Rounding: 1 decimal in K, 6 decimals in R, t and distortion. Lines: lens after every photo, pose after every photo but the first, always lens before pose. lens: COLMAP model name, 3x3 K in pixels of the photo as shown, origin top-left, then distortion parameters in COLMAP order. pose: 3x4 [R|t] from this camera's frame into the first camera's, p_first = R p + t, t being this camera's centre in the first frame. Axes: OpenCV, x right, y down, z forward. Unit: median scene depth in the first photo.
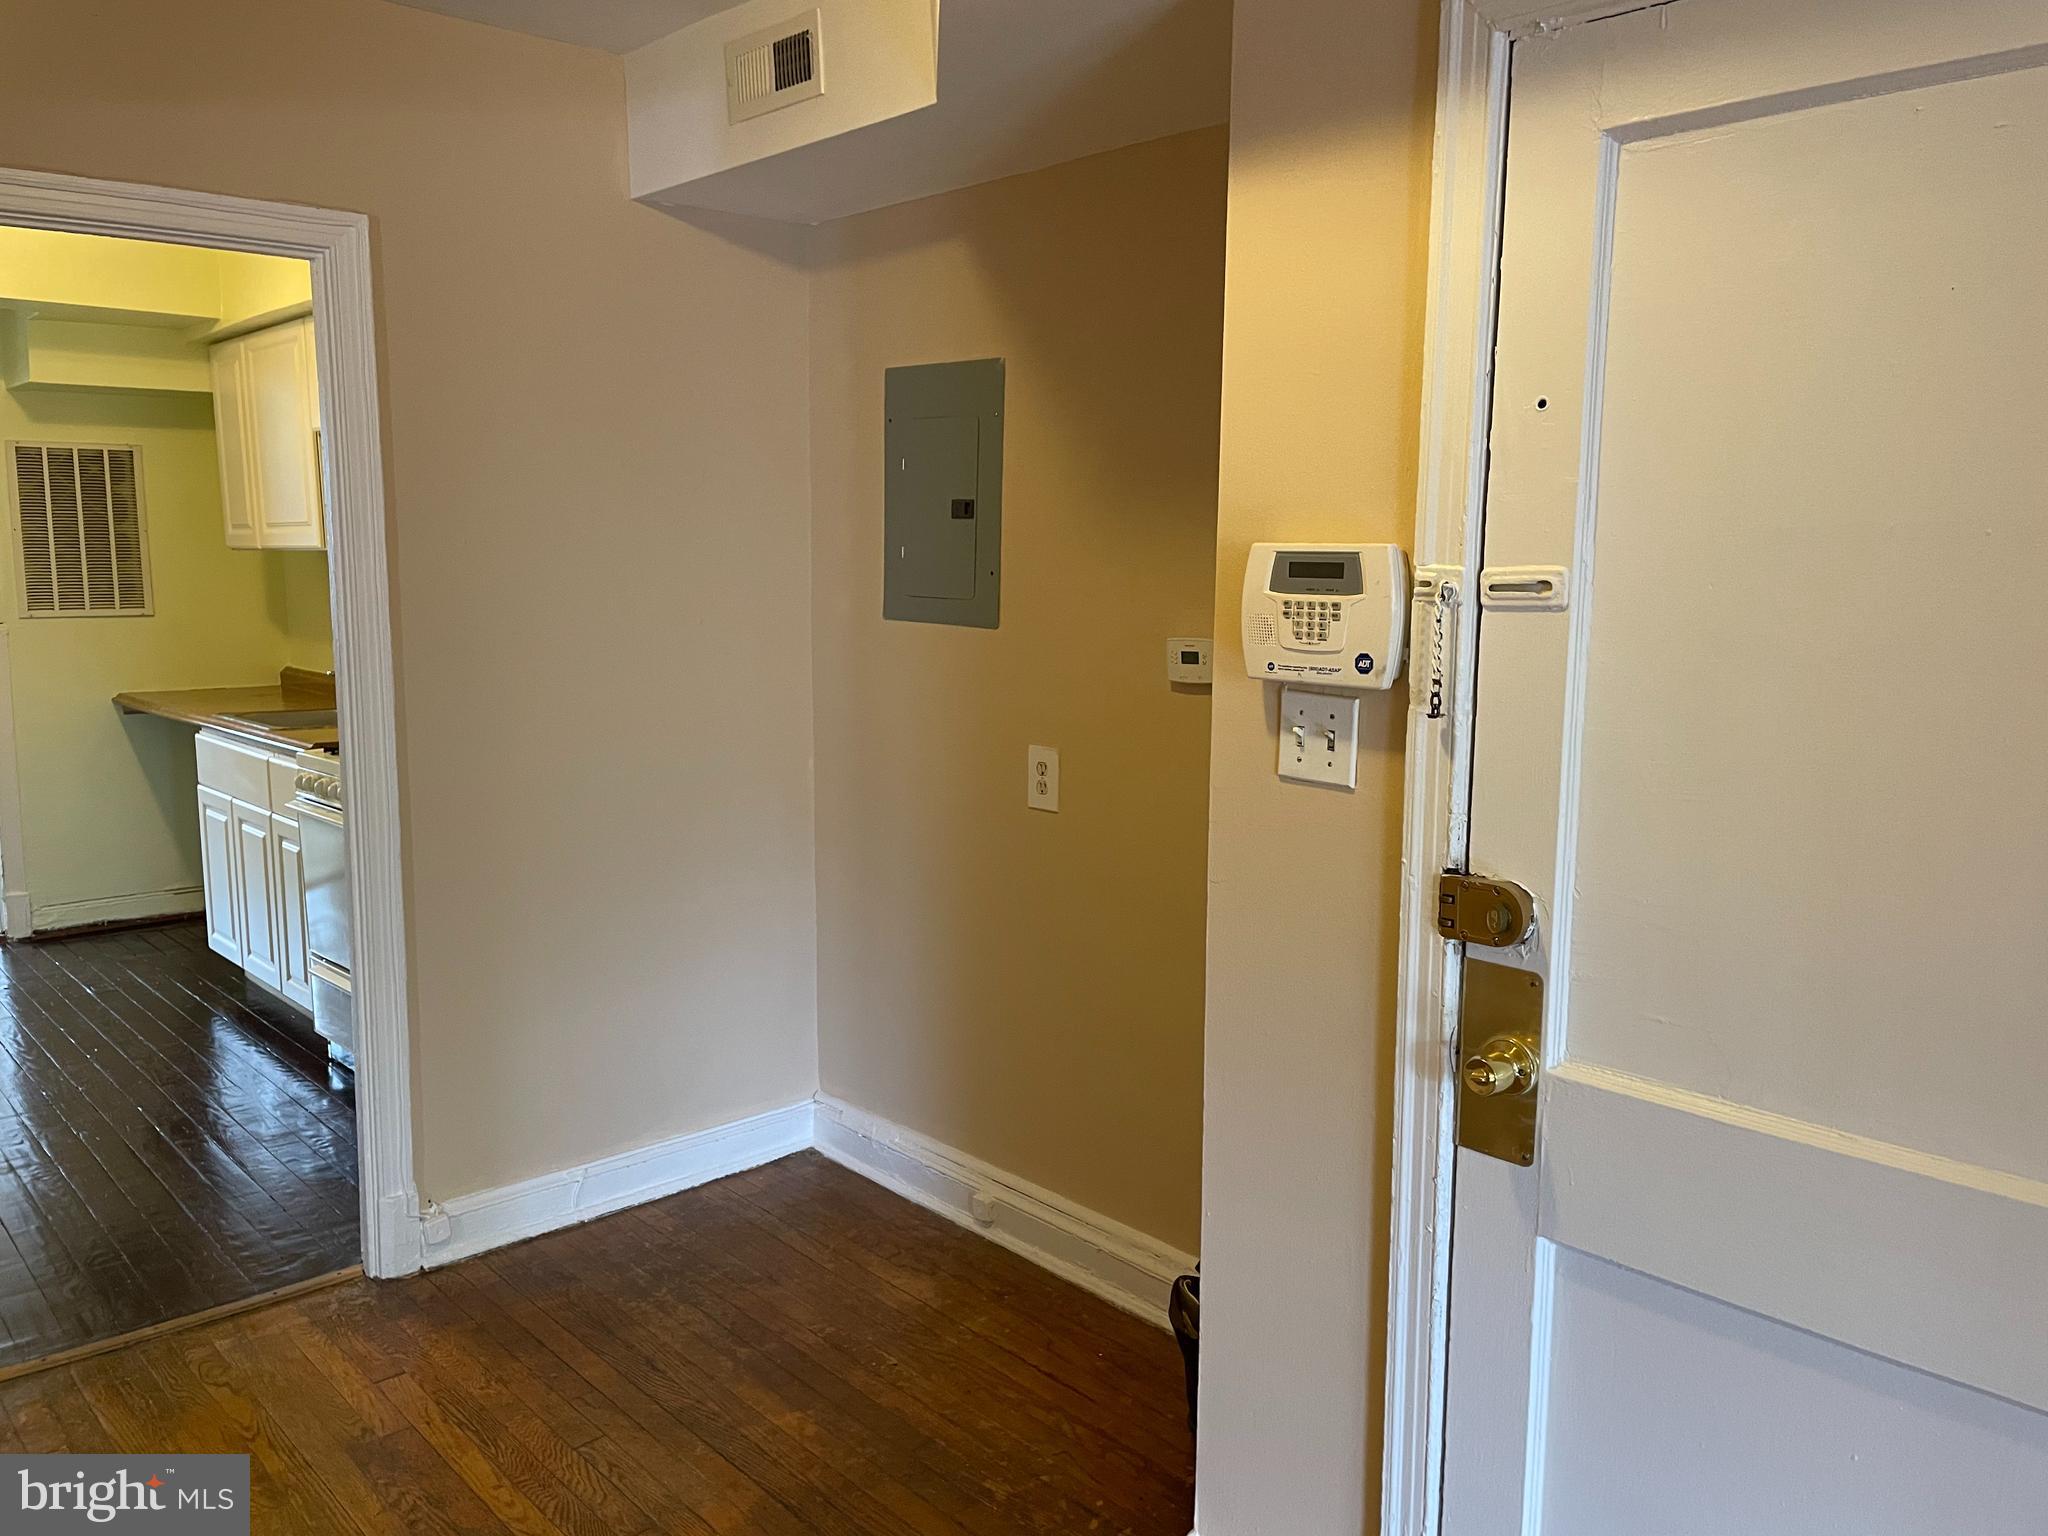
lens RADIAL K [[1549.9, 0, 1025.4], [0, 1549.9, 761.4], [0, 0, 1]] dist [0.092599, -0.113068]
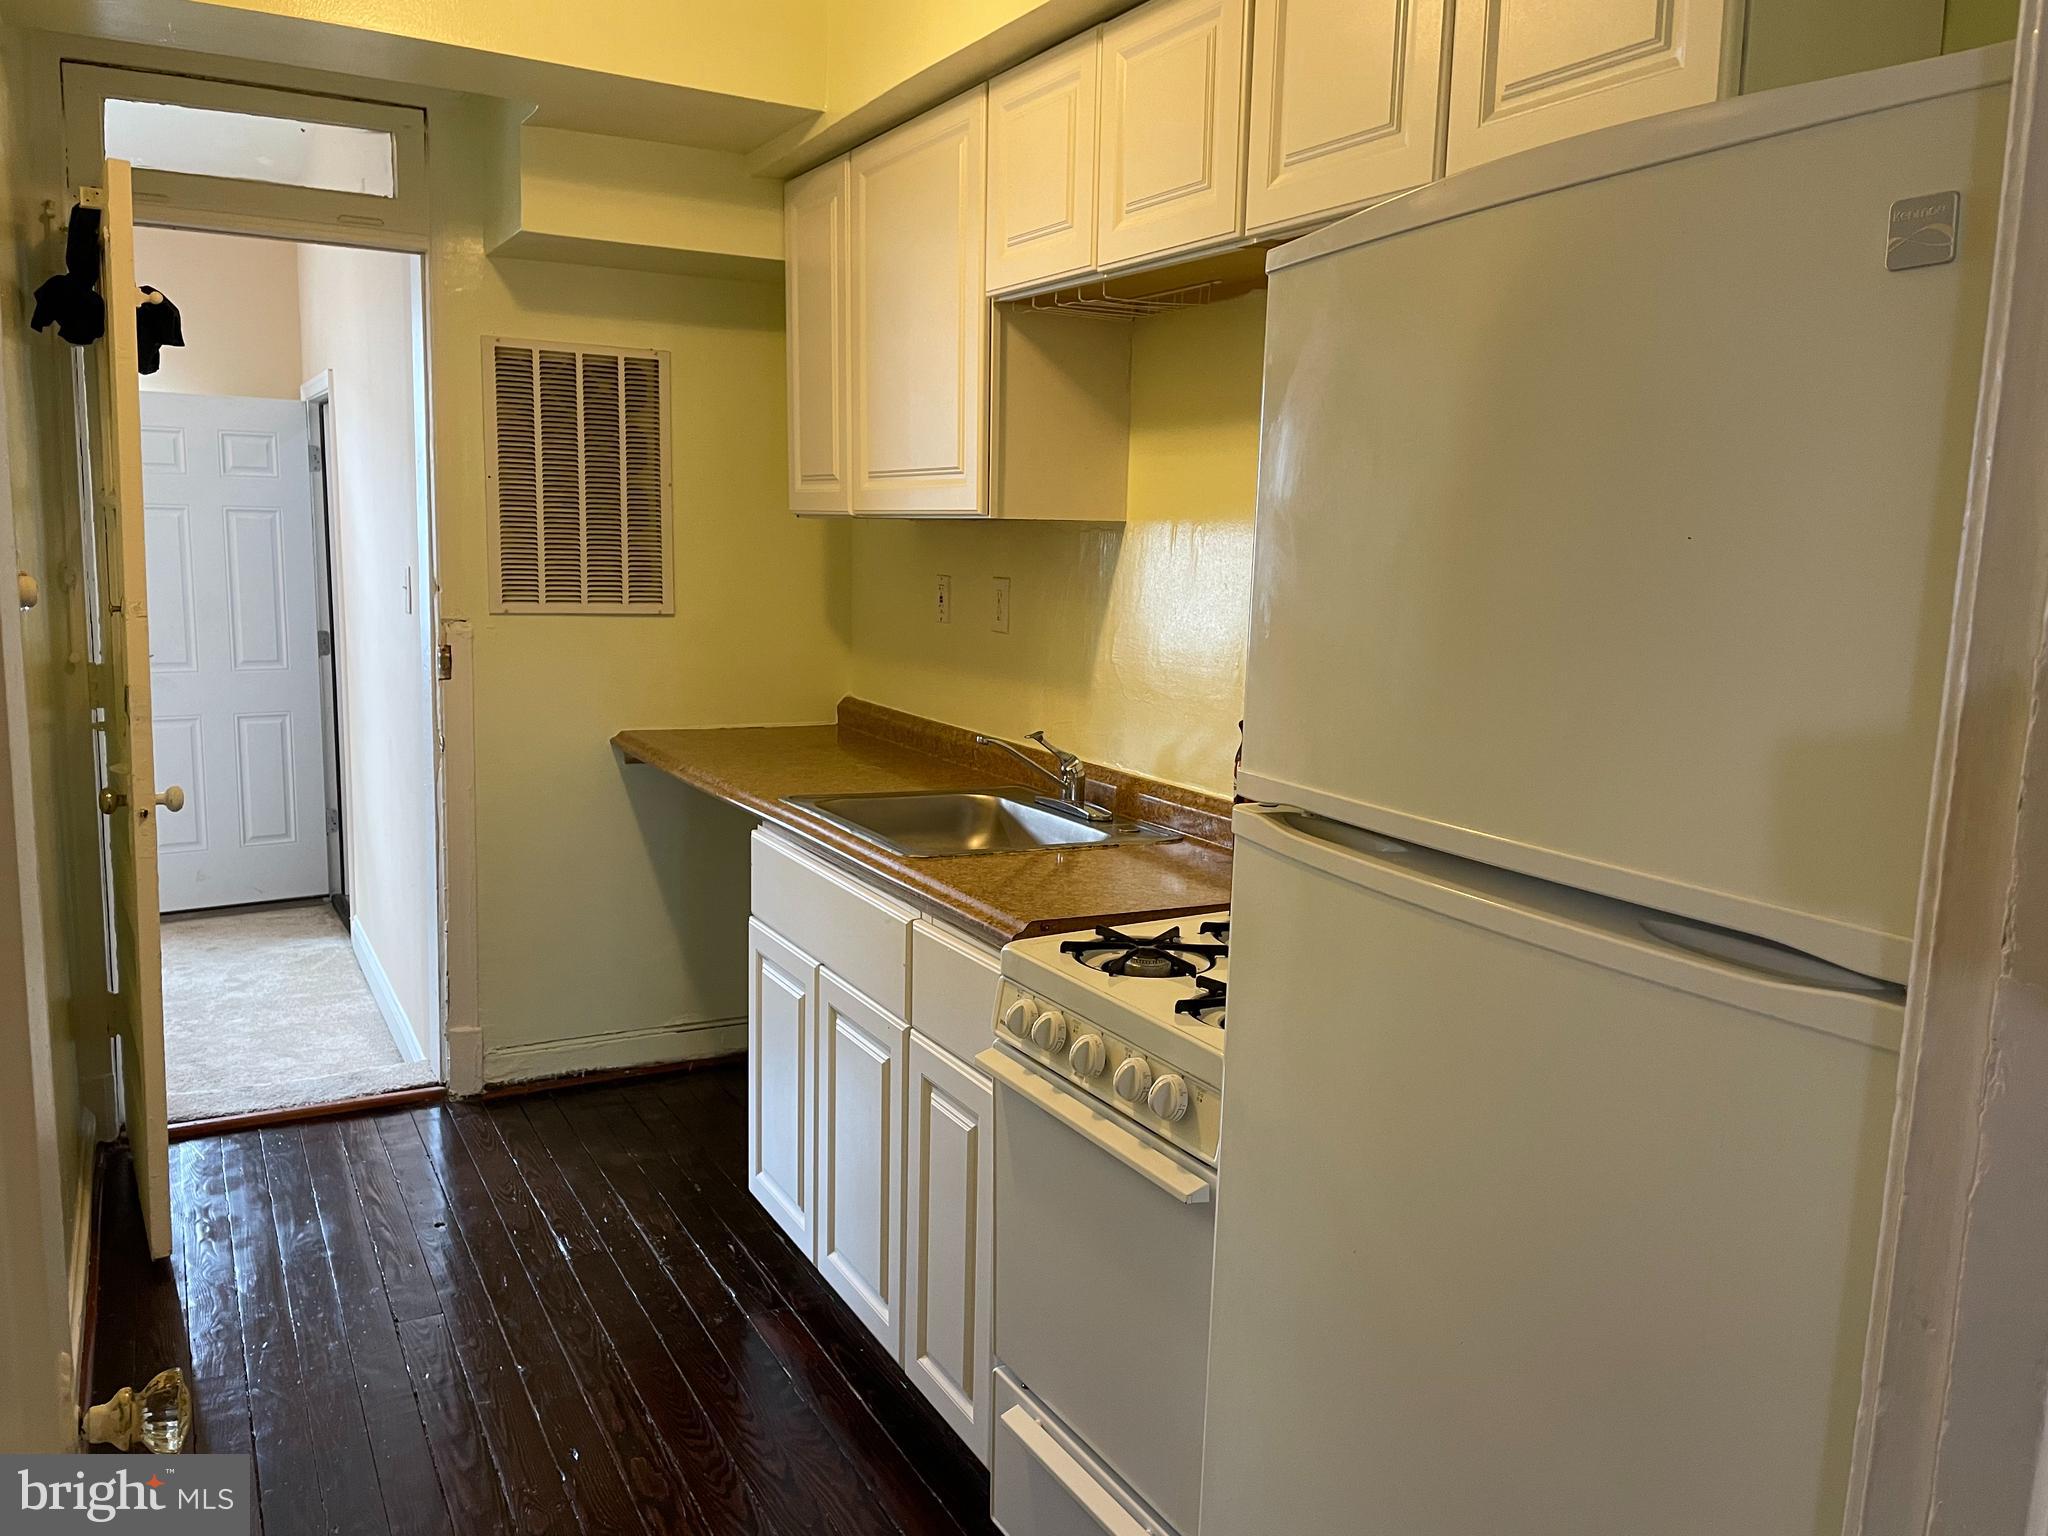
lens RADIAL K [[1549.9, 0, 1025.4], [0, 1549.9, 761.4], [0, 0, 1]] dist [0.092599, -0.113068]
pose [[0.971540, 0.056595, -0.230015, -0.269088], [-0.054224, 0.998390, 0.016624, -0.052488], [0.230585, -0.003679, 0.973045, 0.420367]]
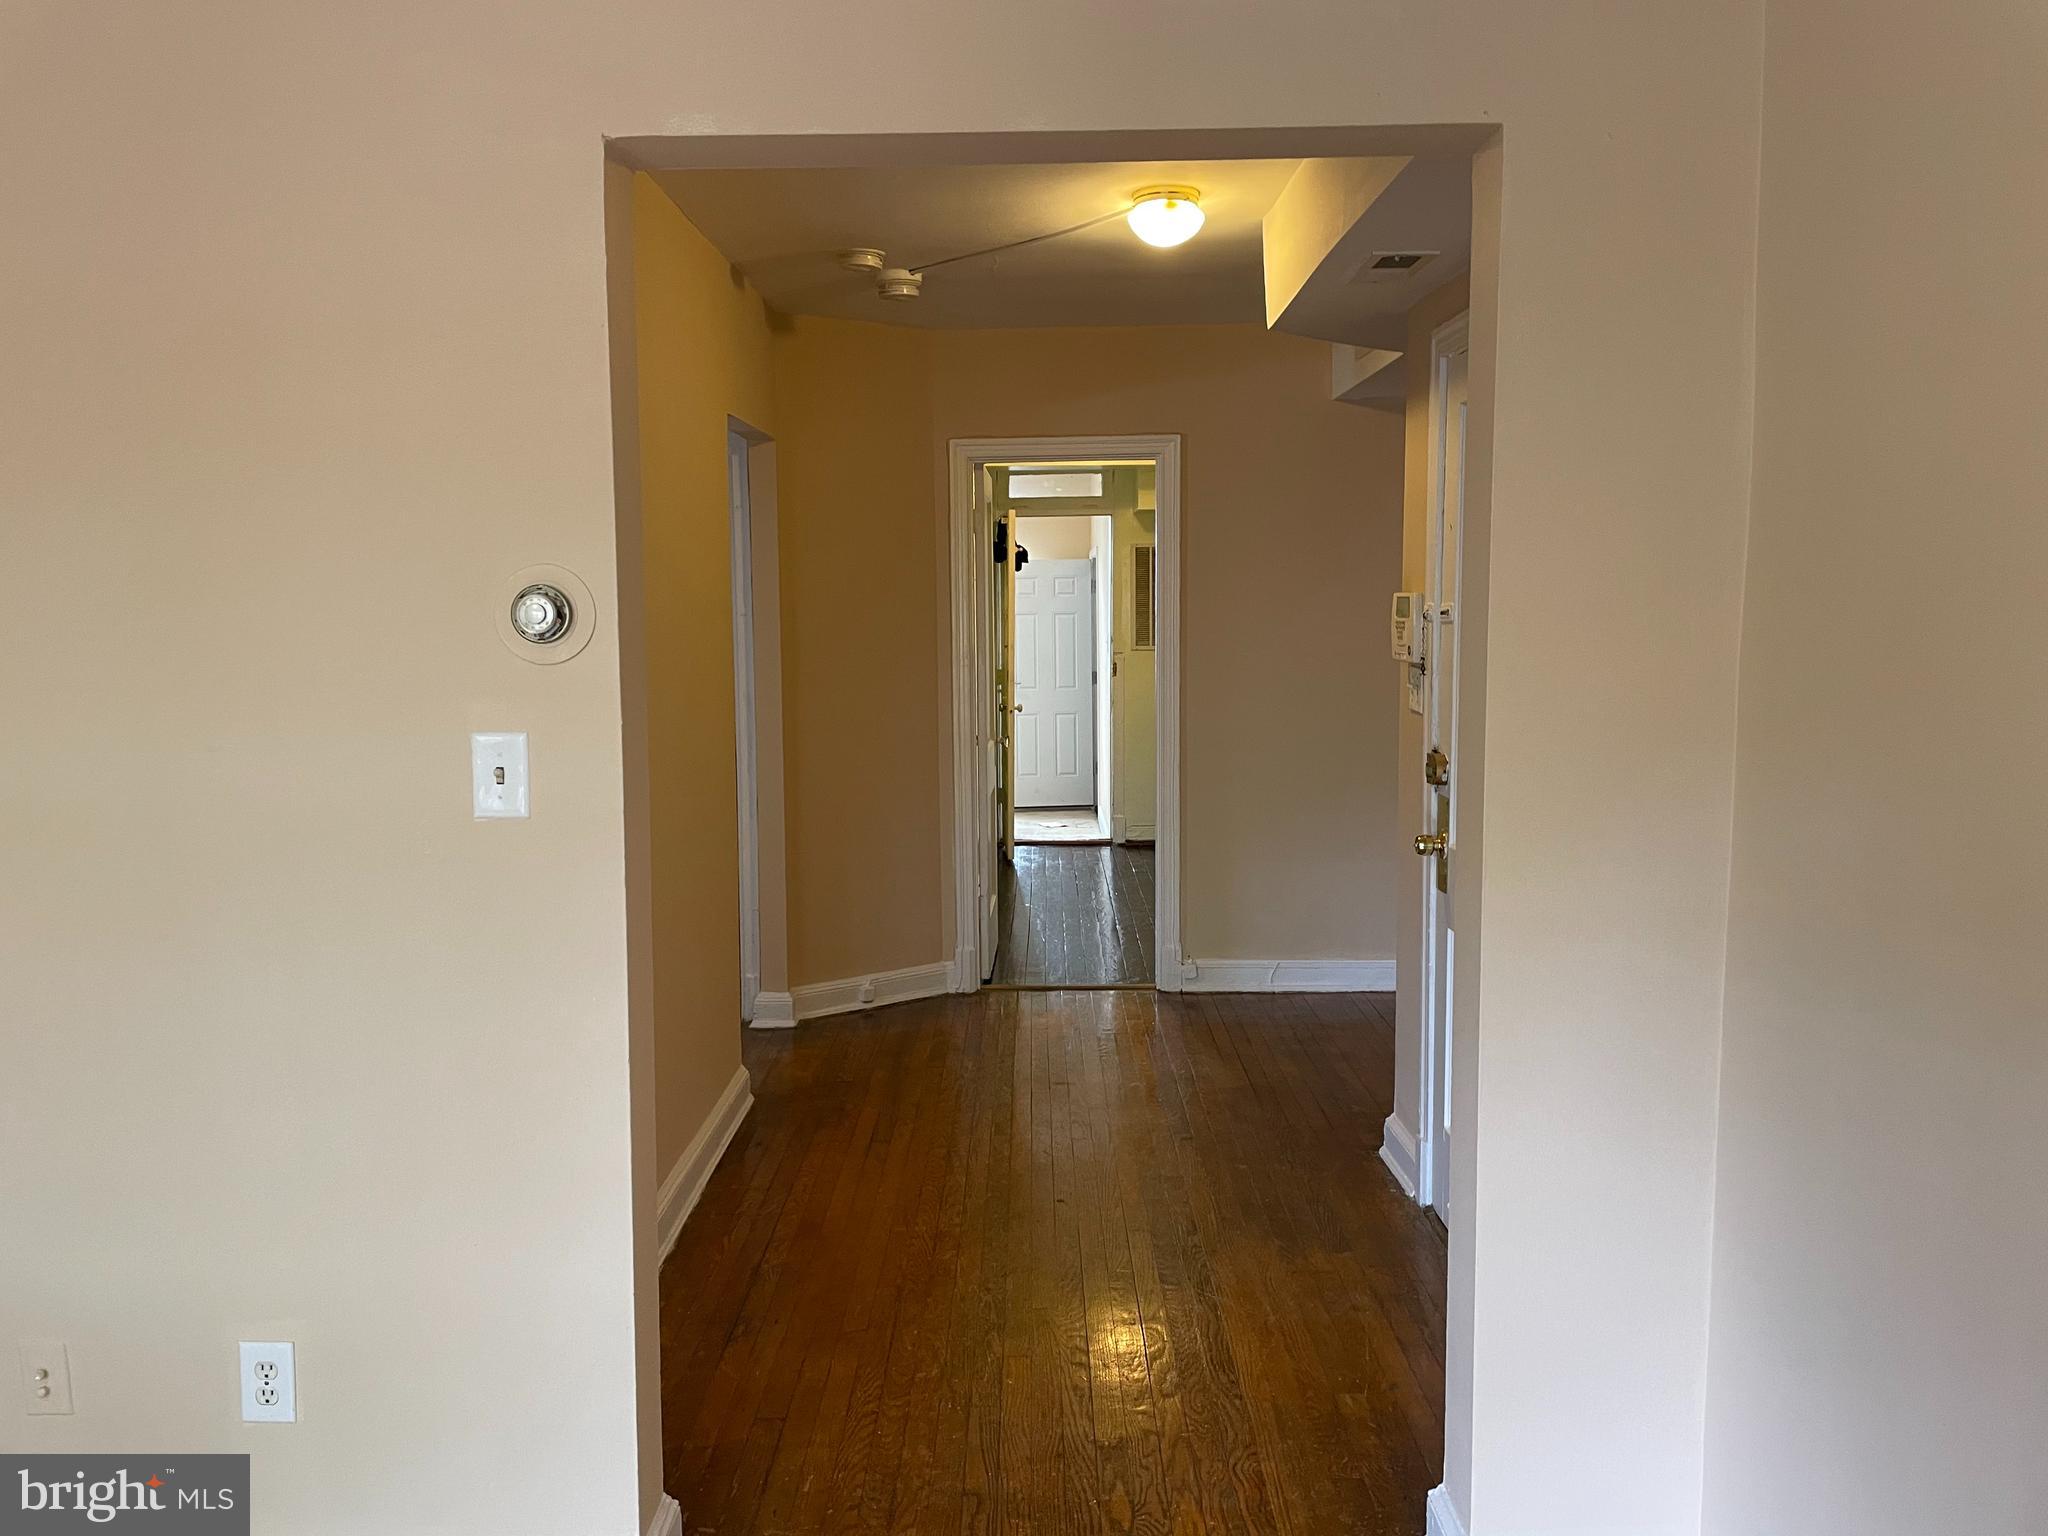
lens RADIAL K [[1549.9, 0, 1025.4], [0, 1549.9, 761.4], [0, 0, 1]] dist [0.092599, -0.113068]
pose [[0.733032, 0.054912, -0.677974, 0.400418], [-0.079072, 0.996858, -0.004754, 0.042808], [0.675583, 0.057094, 0.735070, -0.274712]]
